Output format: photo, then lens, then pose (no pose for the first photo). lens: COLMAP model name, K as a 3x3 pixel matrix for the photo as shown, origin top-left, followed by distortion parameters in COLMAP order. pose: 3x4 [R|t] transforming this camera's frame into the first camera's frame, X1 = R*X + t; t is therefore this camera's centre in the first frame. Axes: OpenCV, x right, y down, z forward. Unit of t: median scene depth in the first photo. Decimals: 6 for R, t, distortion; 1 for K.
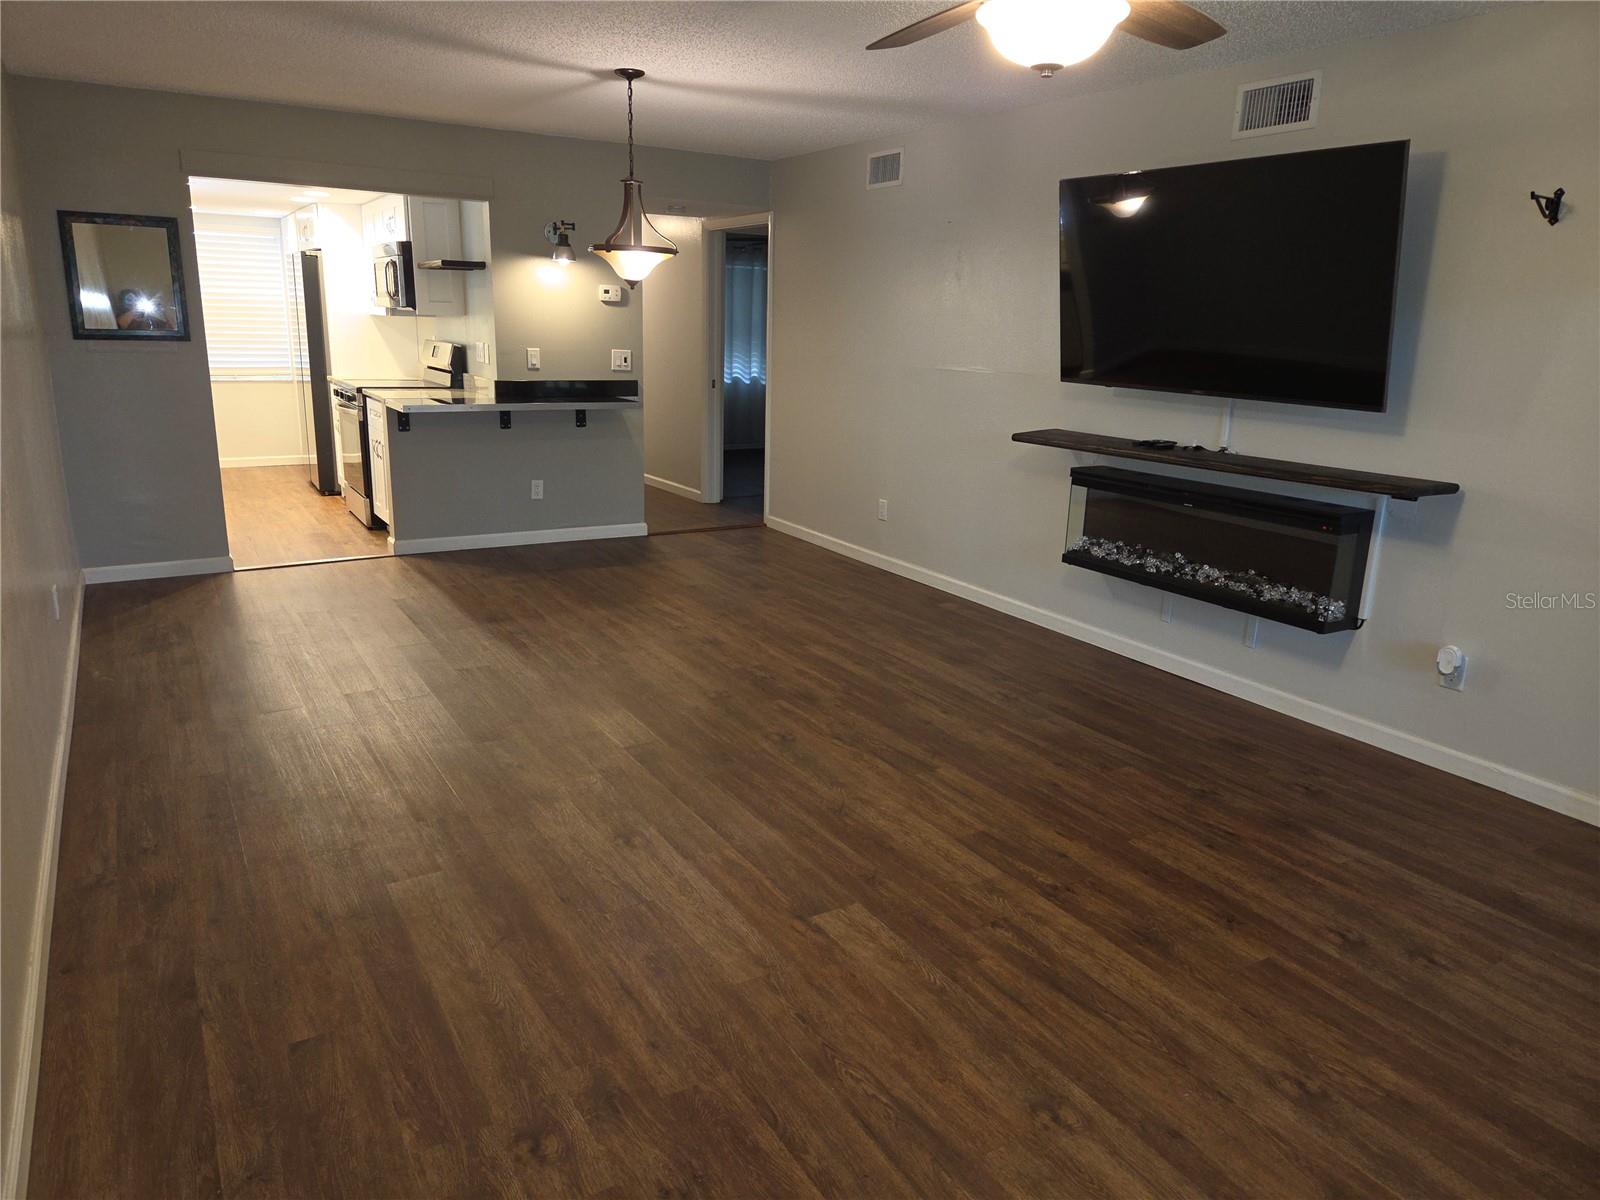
lens RADIAL K [[1077.0, 0, 798.9], [0, 1077.0, 595.3], [0, 0, 1]] dist [0.050629, -0.038829]
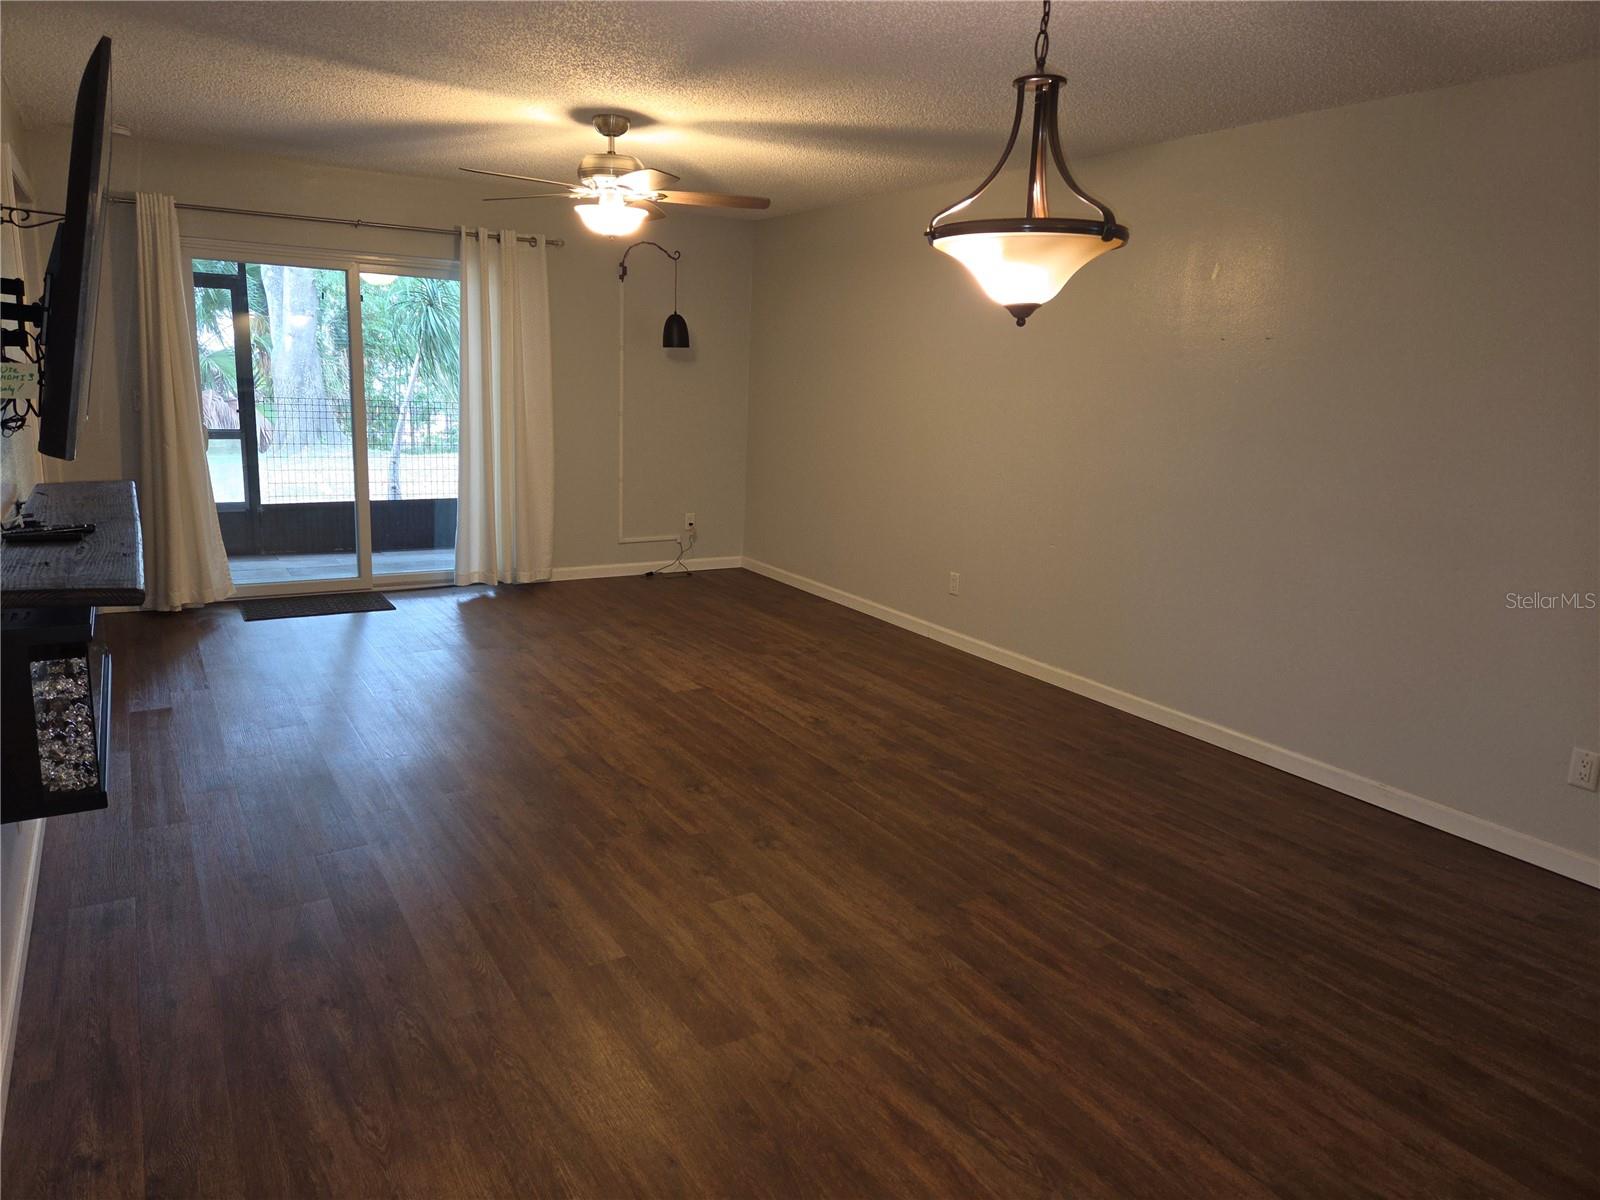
lens RADIAL K [[1077.0, 0, 803.7], [0, 1077.0, 593.9], [0, 0, 1]] dist [0.050629, -0.038829]
pose [[-0.997841, -0.062597, -0.019853, -0.076762], [-0.064901, 0.893884, 0.443575, -0.444688], [-0.010020, 0.443906, -0.896017, 1.716439]]
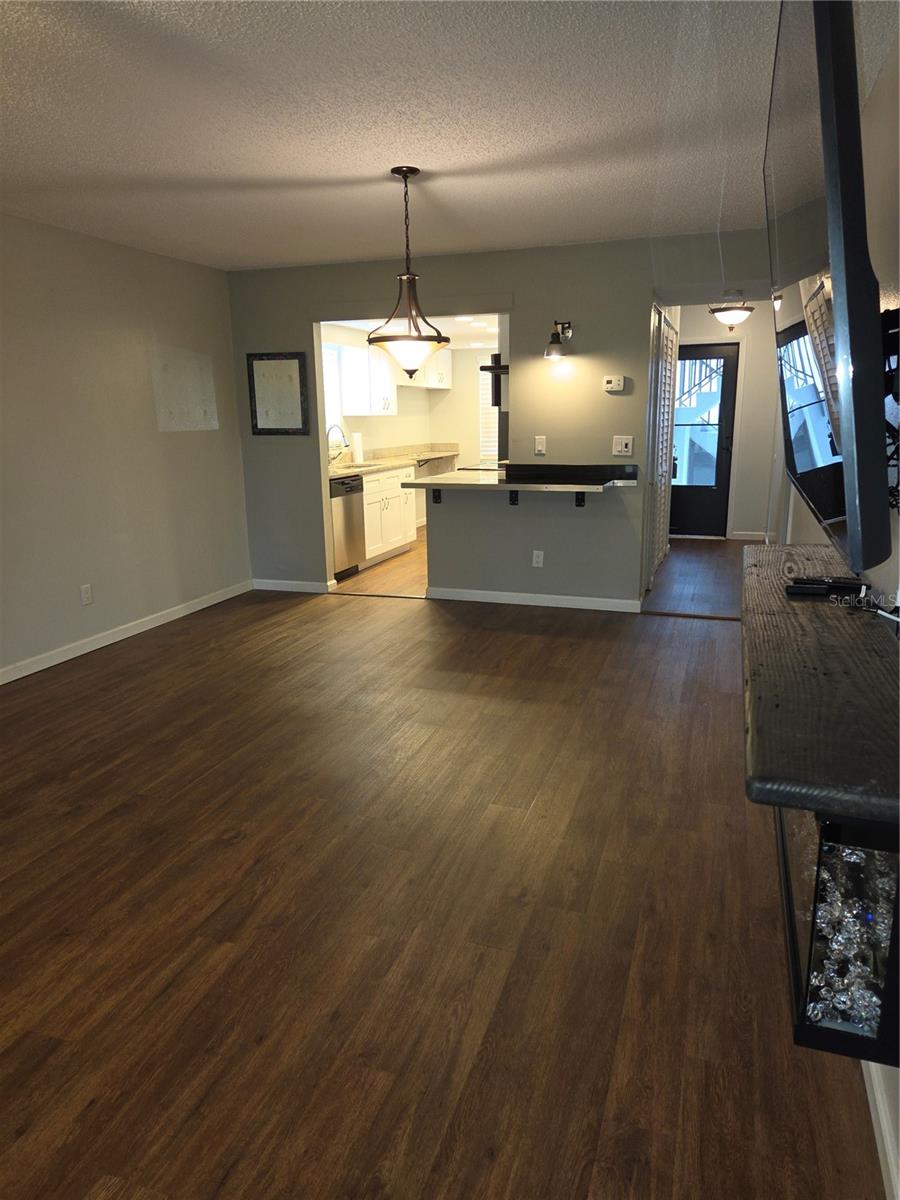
lens RADIAL K [[807.8, 0, 450.1], [0, 807.8, 604.5], [0, 0, 1]] dist [0.050629, -0.038829]
pose [[0.643706, 0.144204, -0.751564, 0.590800], [-0.162273, 0.985473, 0.050100, -0.131678], [0.747871, 0.089708, 0.657755, 0.624362]]
